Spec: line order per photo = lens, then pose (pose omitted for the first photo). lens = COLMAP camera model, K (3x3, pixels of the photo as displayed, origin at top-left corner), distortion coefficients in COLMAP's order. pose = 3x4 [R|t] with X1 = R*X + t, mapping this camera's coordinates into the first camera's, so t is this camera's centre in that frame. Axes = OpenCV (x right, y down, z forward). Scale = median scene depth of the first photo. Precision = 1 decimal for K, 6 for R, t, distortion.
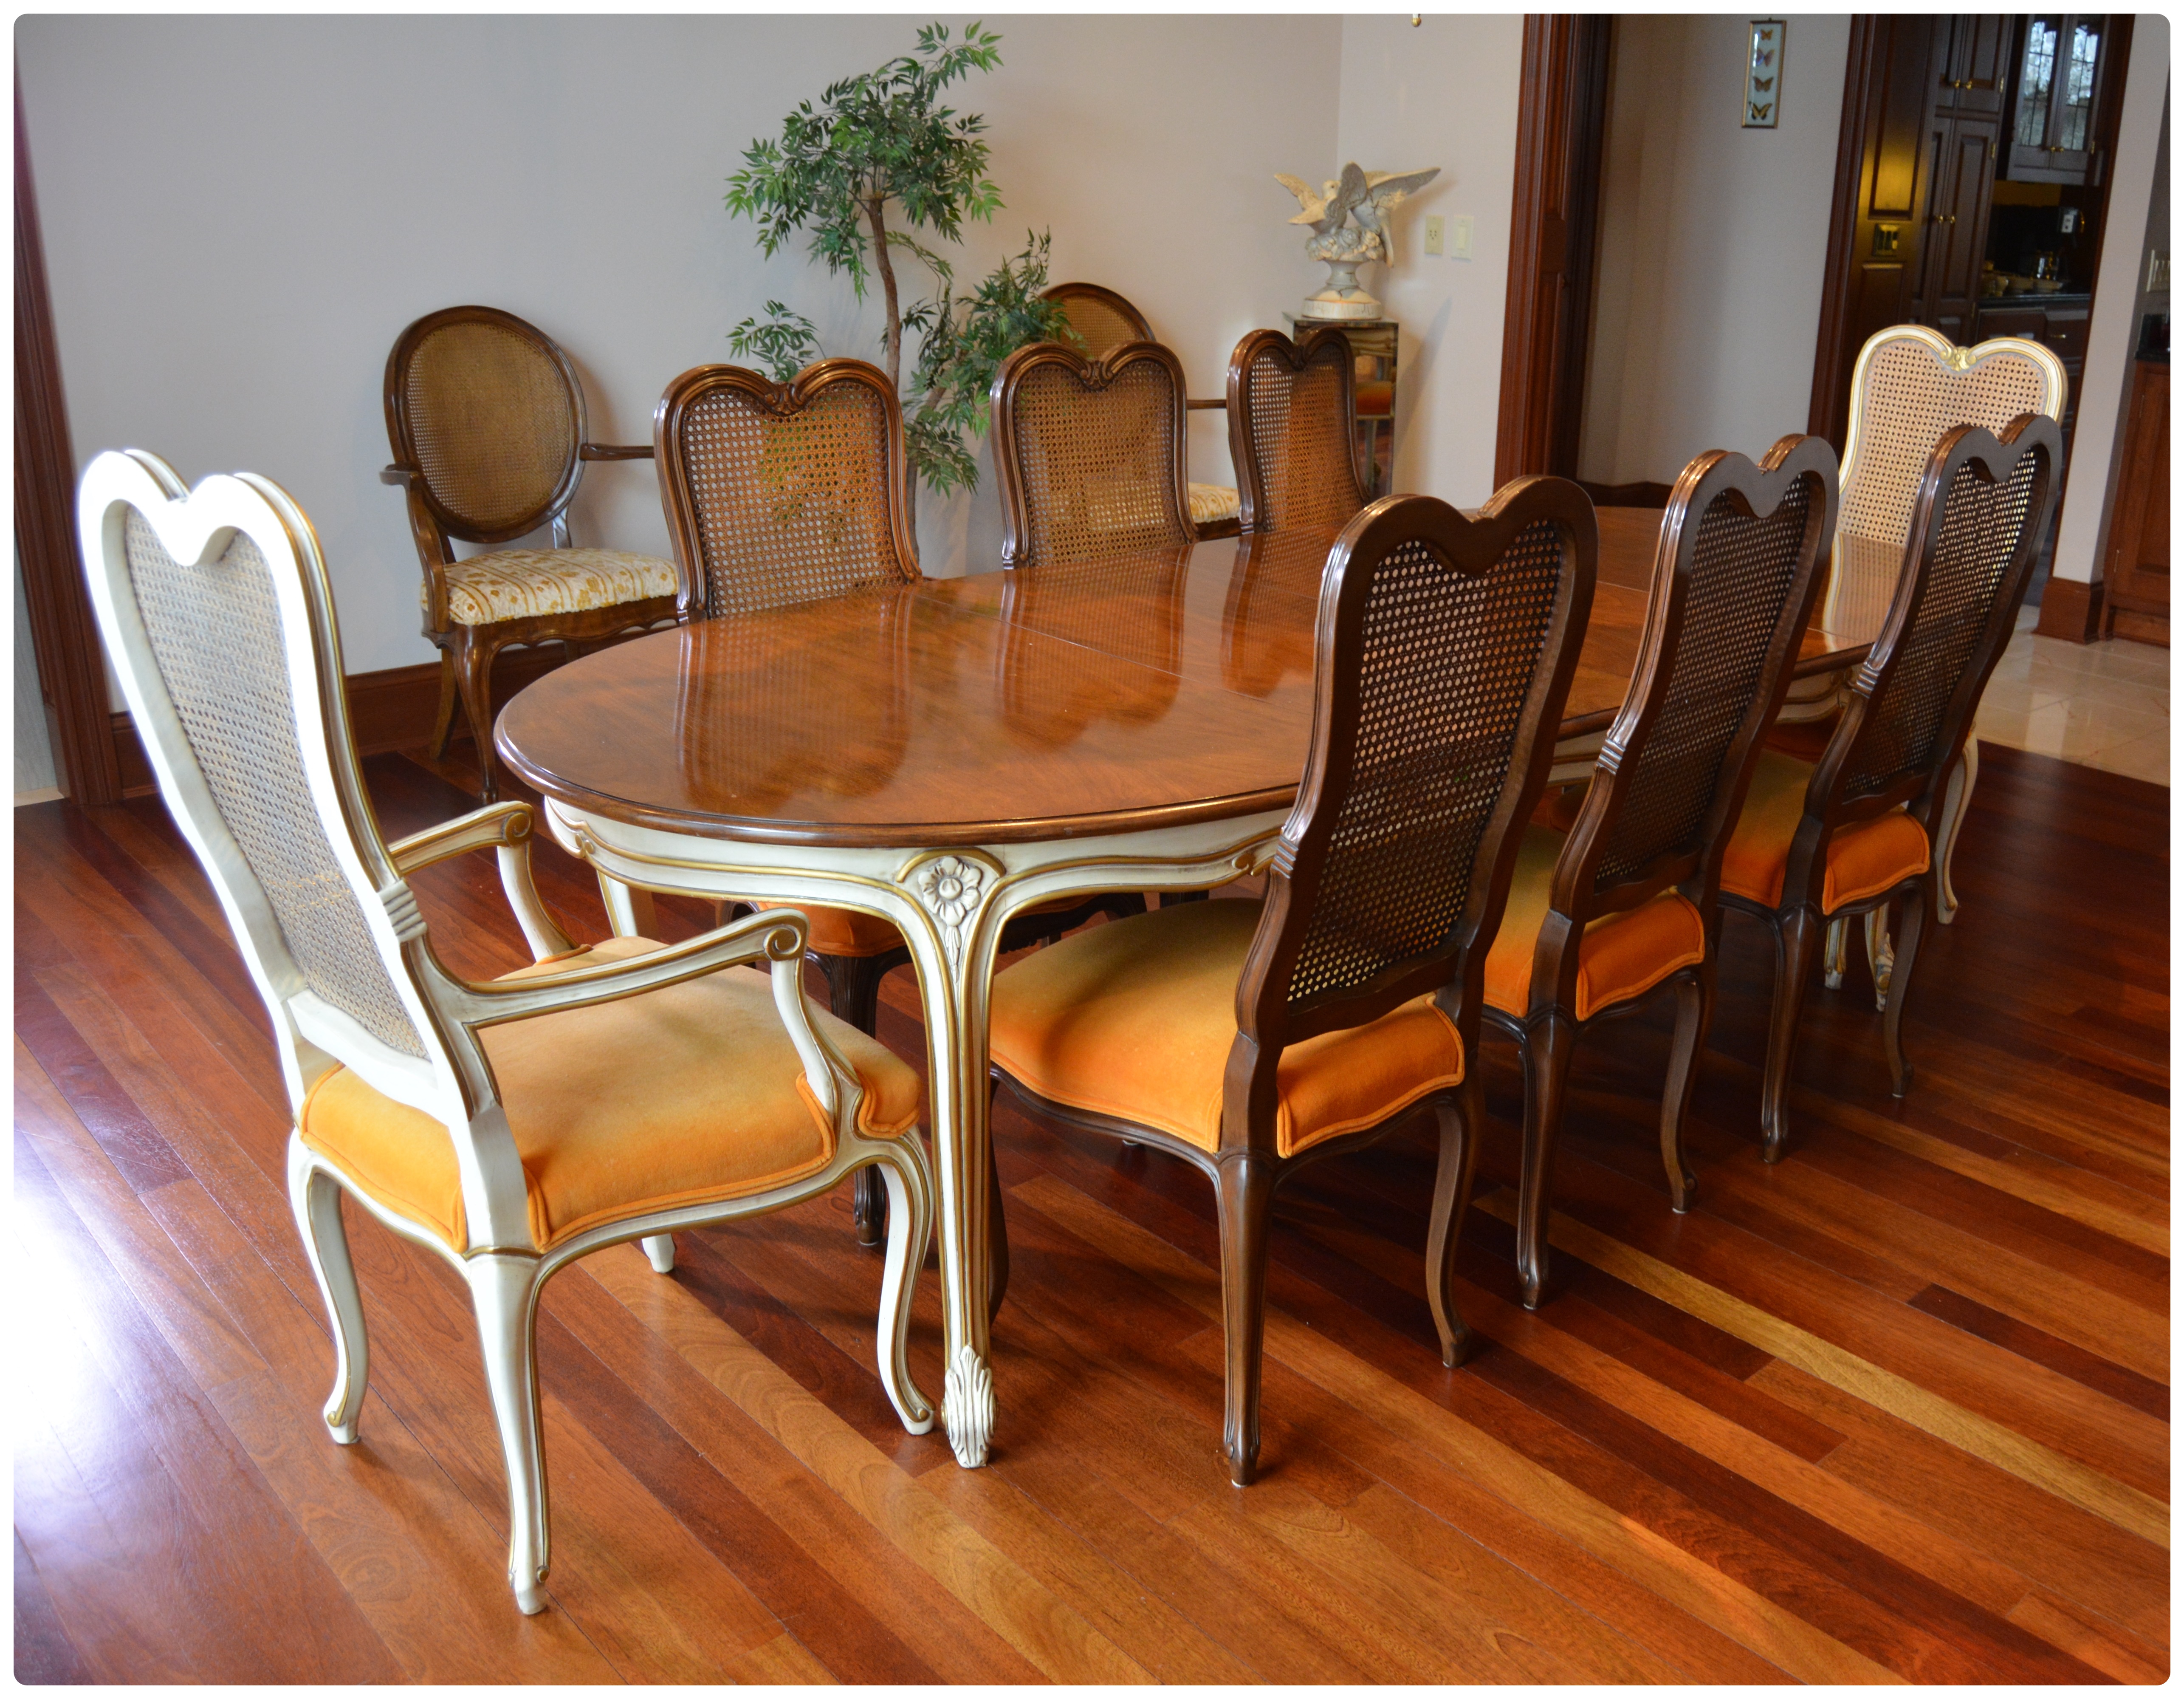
lens RADIAL K [[1988.1, 0, 1254.7], [0, 1988.1, 850.0], [0, 0, 1]] dist [-0.085634, 0.024987]
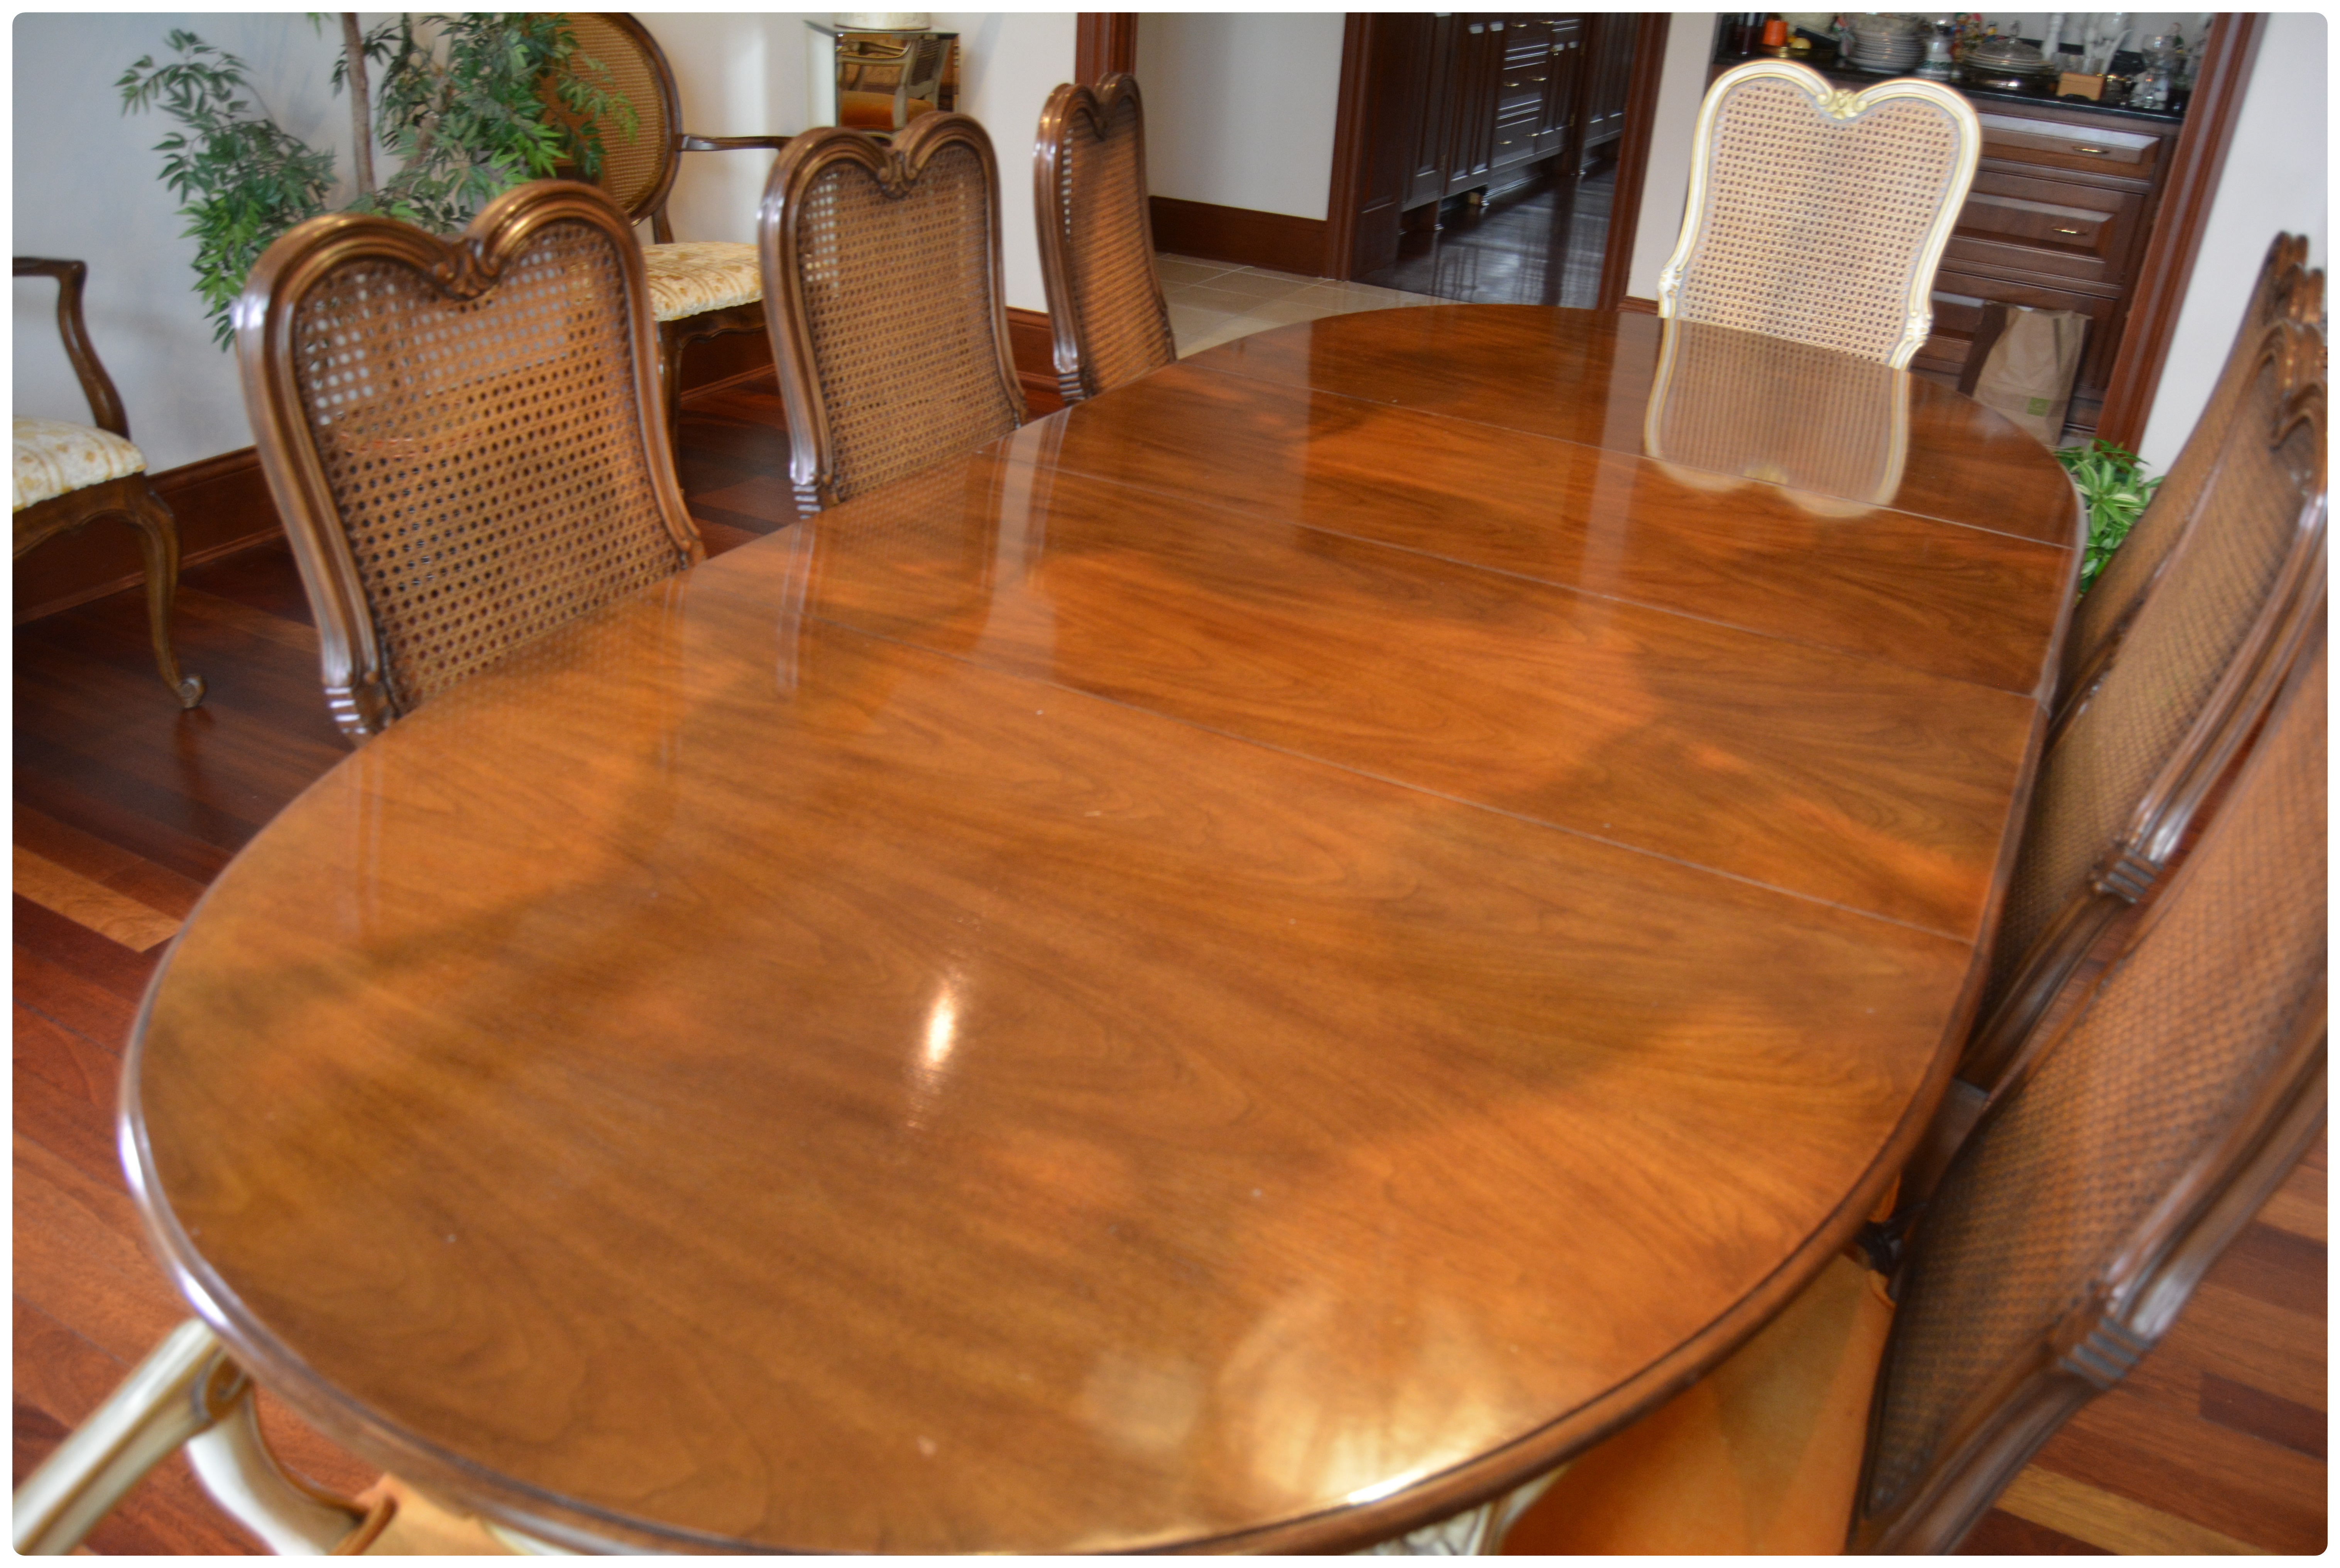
lens RADIAL K [[1816.0, 0, 1170.0], [0, 1816.0, 784.0], [0, 0, 1]] dist [-0.081677, 0.015645]
pose [[0.947584, -0.126935, 0.293211, -0.274635], [0.079860, 0.982663, 0.167321, -0.197672], [-0.309366, -0.135135, 0.941292, 0.581923]]
